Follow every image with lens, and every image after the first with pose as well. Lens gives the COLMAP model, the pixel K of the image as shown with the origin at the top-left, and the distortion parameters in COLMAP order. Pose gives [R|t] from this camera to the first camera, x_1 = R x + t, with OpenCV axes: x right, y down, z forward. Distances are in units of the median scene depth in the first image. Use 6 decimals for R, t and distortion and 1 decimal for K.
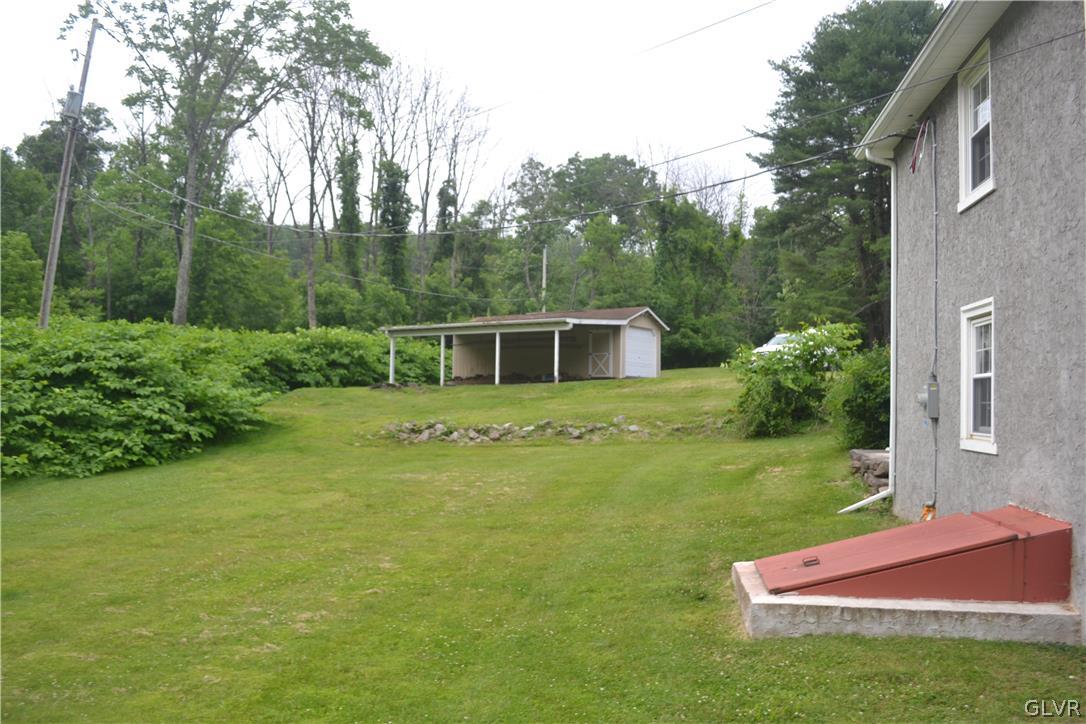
lens RADIAL K [[867.7, 0, 539.8], [0, 867.7, 376.1], [0, 0, 1]] dist [-0.086639, 0.011587]
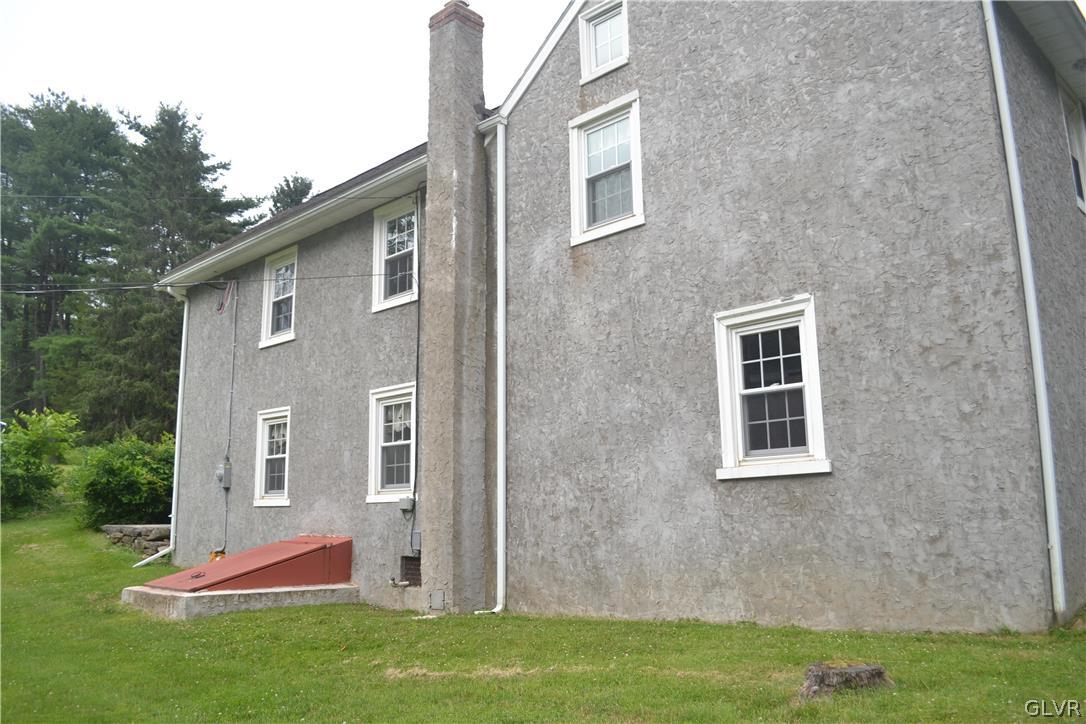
lens RADIAL K [[867.7, 0, 539.8], [0, 867.7, 376.1], [0, 0, 1]] dist [-0.086639, 0.011587]
pose [[0.565915, 0.108859, 0.817246, -0.519888], [-0.007408, 0.991876, -0.126991, 0.051424], [-0.824431, 0.065812, 0.562124, -0.295075]]
